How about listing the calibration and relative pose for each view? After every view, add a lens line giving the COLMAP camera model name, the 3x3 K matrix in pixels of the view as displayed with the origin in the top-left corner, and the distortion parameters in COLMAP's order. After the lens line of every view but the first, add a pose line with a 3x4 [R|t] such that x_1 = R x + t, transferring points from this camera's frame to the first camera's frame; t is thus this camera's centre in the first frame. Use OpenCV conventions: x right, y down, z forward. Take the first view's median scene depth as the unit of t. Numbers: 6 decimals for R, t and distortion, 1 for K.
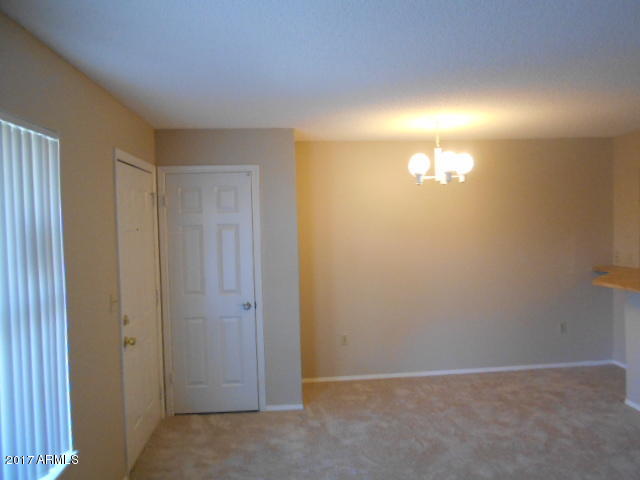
lens RADIAL K [[504.2, 0, 322.2], [0, 504.2, 249.2], [0, 0, 1]] dist [-0.007642, 0.031420]
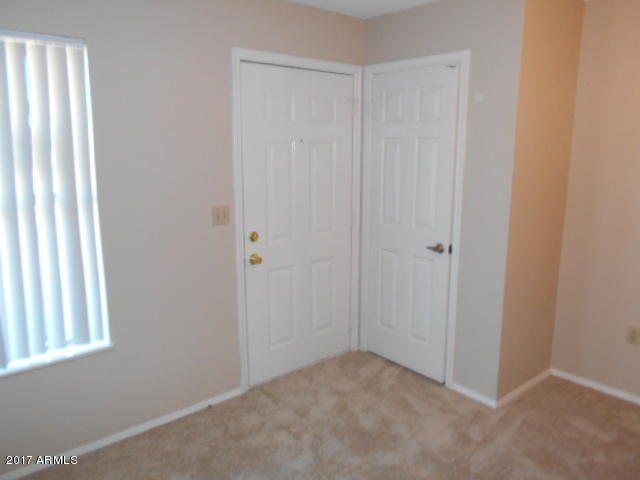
lens RADIAL K [[504.2, 0, 330.8], [0, 504.2, 229.3], [0, 0, 1]] dist [-0.007642, 0.031420]
pose [[0.590465, 0.168345, -0.789311, 0.347691], [-0.064908, 0.984741, 0.161470, -0.026277], [0.804449, -0.044110, 0.592382, 0.428716]]
